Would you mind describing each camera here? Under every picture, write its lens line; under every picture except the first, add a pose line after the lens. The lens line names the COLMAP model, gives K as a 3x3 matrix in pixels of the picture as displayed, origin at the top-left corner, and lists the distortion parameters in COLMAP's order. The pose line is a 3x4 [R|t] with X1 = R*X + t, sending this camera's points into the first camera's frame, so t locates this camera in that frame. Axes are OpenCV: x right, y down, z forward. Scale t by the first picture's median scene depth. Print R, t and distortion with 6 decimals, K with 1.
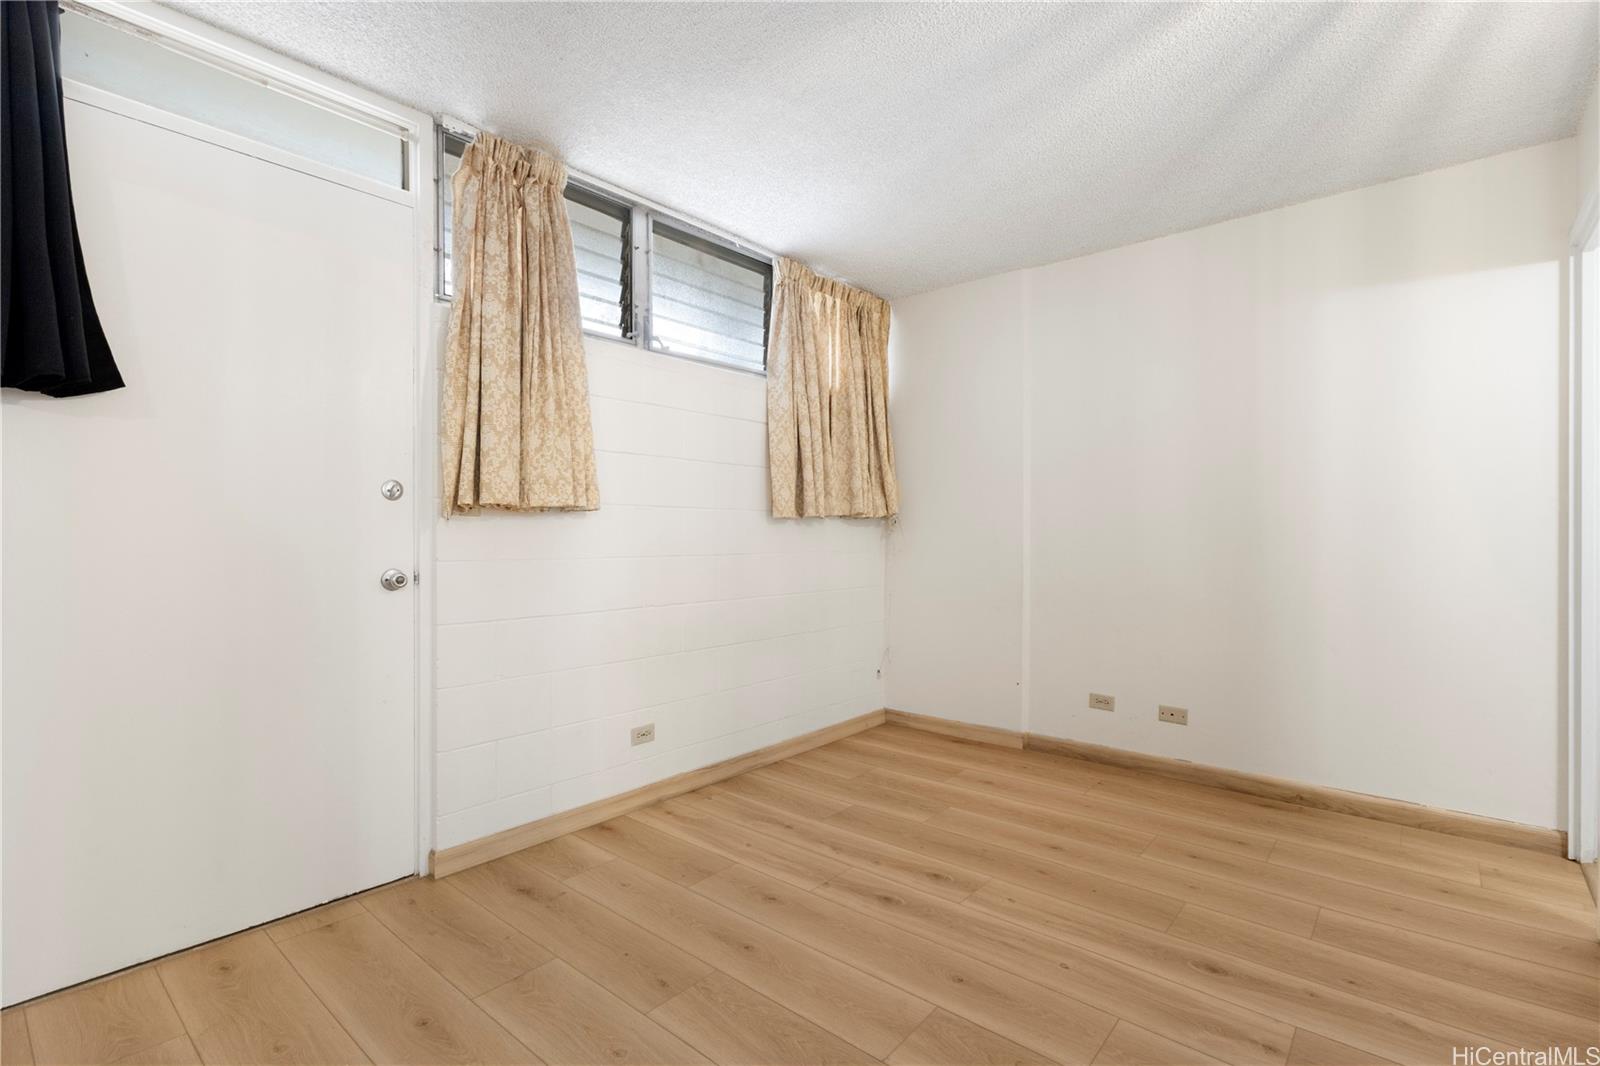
lens RADIAL K [[733.5, 0, 800.0], [0, 733.5, 533.0], [0, 0, 1]] dist [-0.002680, 0.001688]
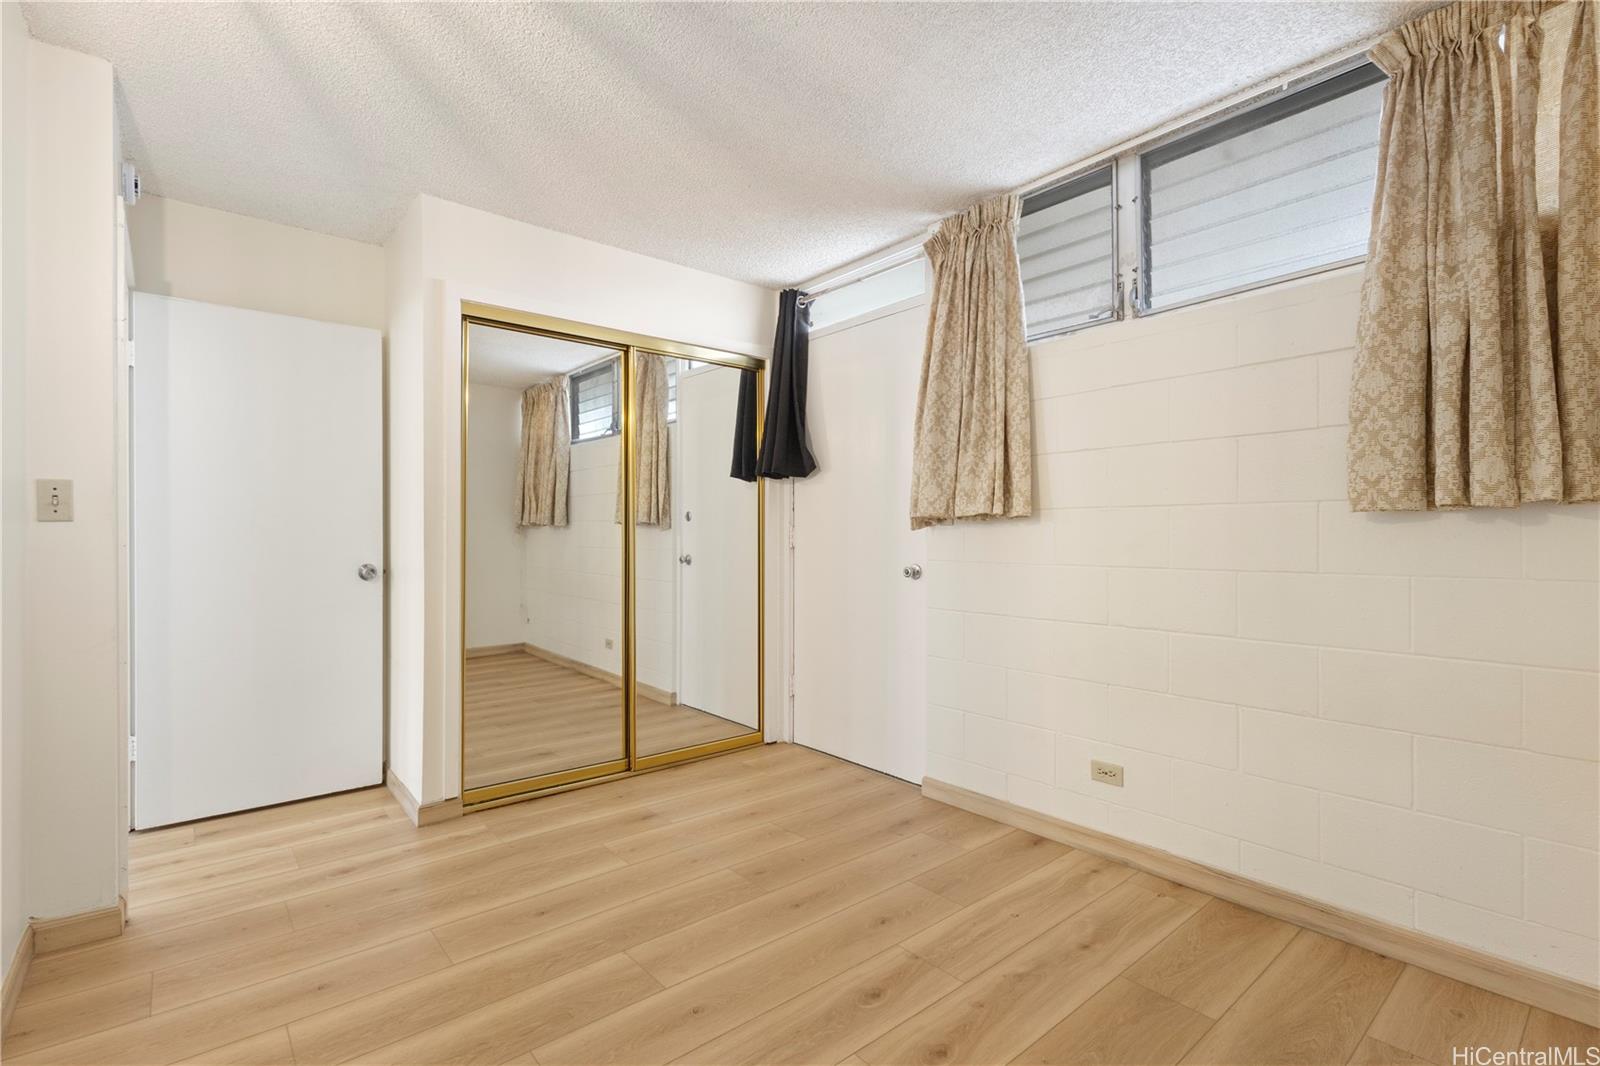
lens RADIAL K [[733.5, 0, 800.0], [0, 733.5, 533.0], [0, 0, 1]] dist [-0.002680, 0.001688]
pose [[-0.159170, -0.008270, -0.987217, 0.789733], [0.001376, 0.999962, -0.008598, -0.000094], [0.987250, -0.002727, -0.159152, 0.891540]]
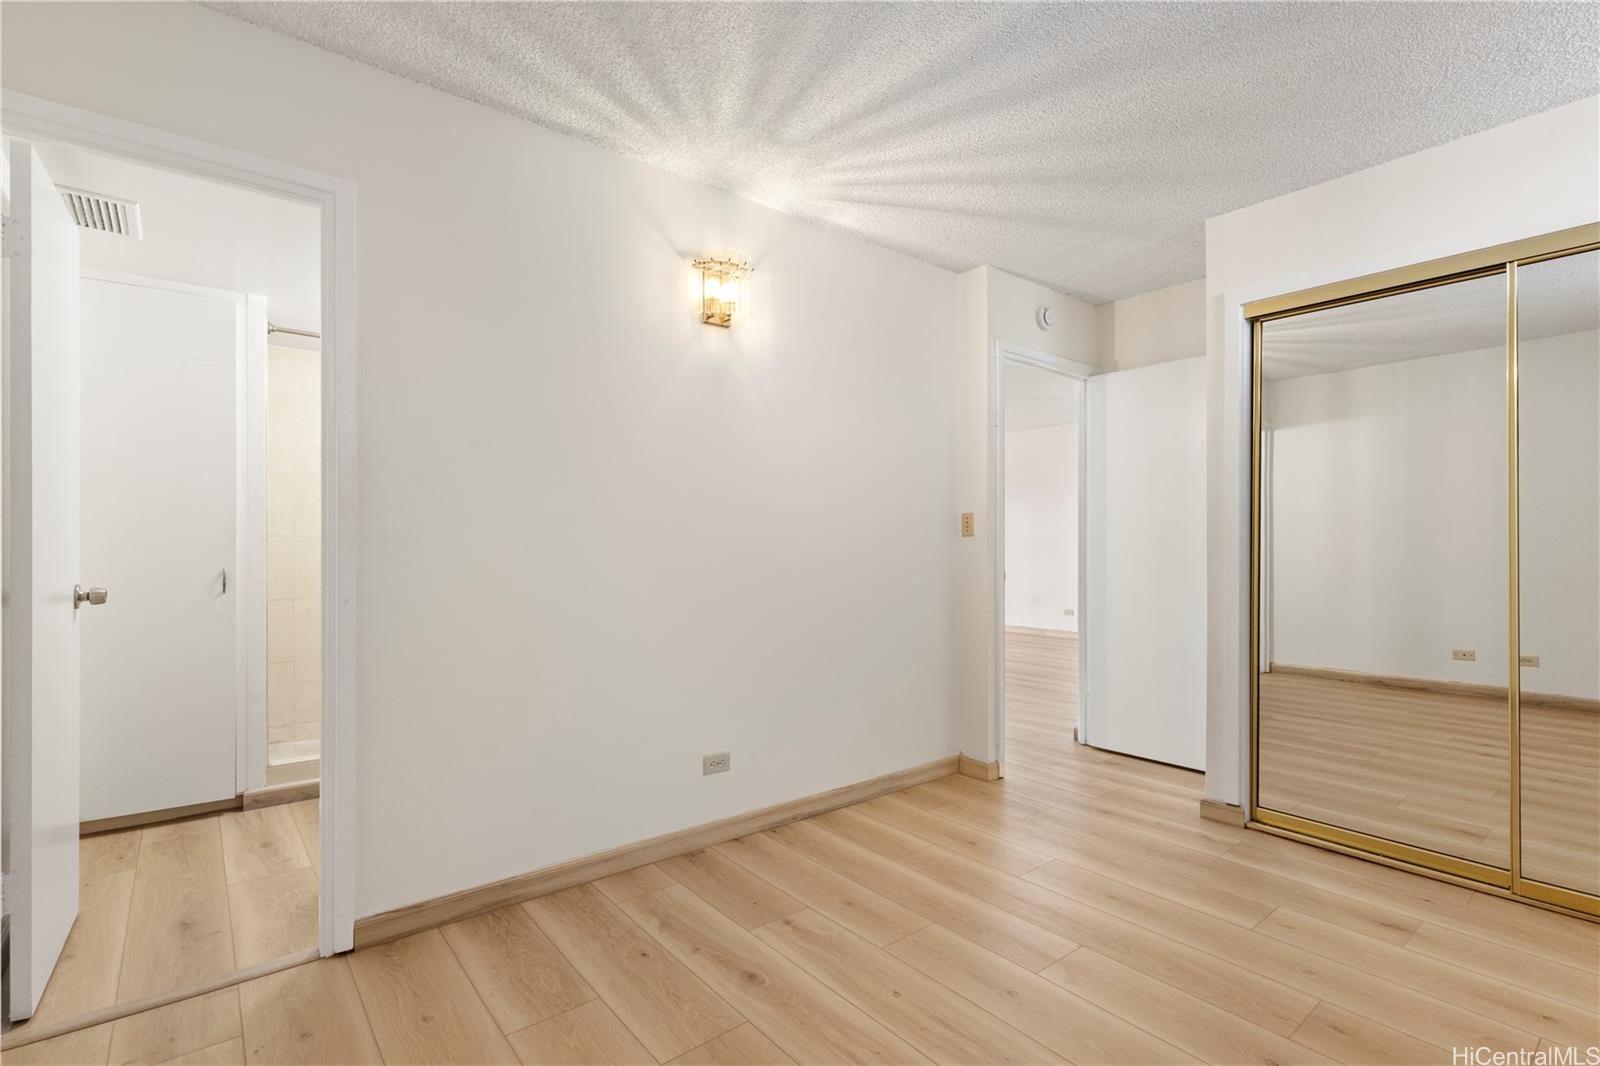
lens RADIAL K [[740.6, 0, 793.0], [0, 740.6, 536.5], [0, 0, 1]] dist [0.000971, 0.001206]
pose [[-0.983236, 0.000042, 0.182337, 0.226353], [-0.001845, 0.999946, -0.010181, -0.004504], [-0.182327, -0.010347, -0.983183, 1.430686]]
